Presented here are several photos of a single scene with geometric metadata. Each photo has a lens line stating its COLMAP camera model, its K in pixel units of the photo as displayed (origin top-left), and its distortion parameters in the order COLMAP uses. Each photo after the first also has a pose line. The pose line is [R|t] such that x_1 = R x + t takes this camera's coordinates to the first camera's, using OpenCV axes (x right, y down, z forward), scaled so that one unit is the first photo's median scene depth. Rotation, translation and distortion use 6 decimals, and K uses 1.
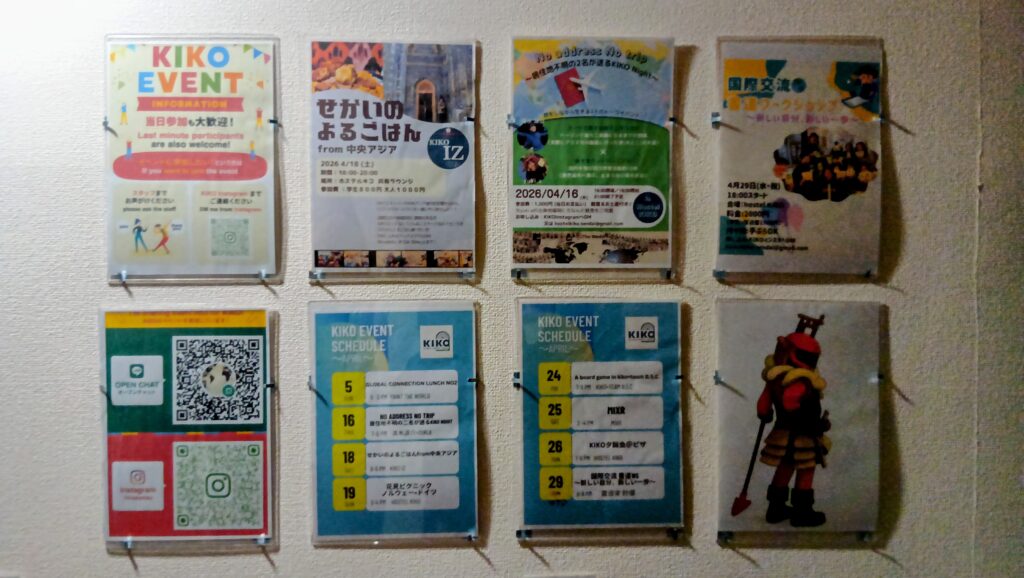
lens RADIAL K [[787.6, 0, 513.2], [0, 787.6, 291.2], [0, 0, 1]] dist [0.018911, -0.014698]
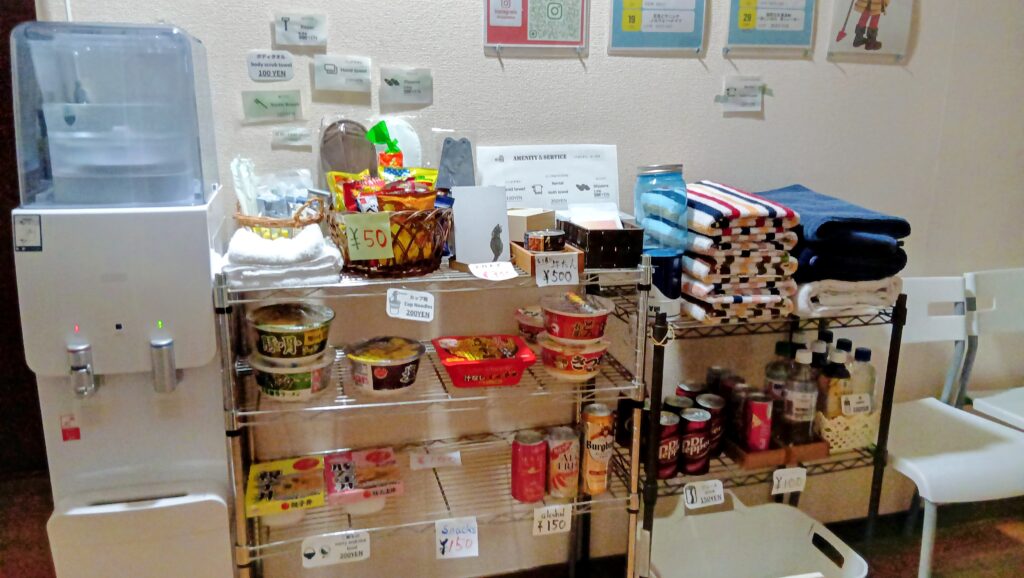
lens RADIAL K [[787.6, 0, 510.3], [0, 787.6, 287.0], [0, 0, 1]] dist [0.018911, -0.014698]
pose [[0.968316, -0.048375, 0.244999, -0.861879], [-0.012420, 0.970516, 0.240718, 0.398403], [-0.249421, -0.236134, 0.939165, -0.568309]]
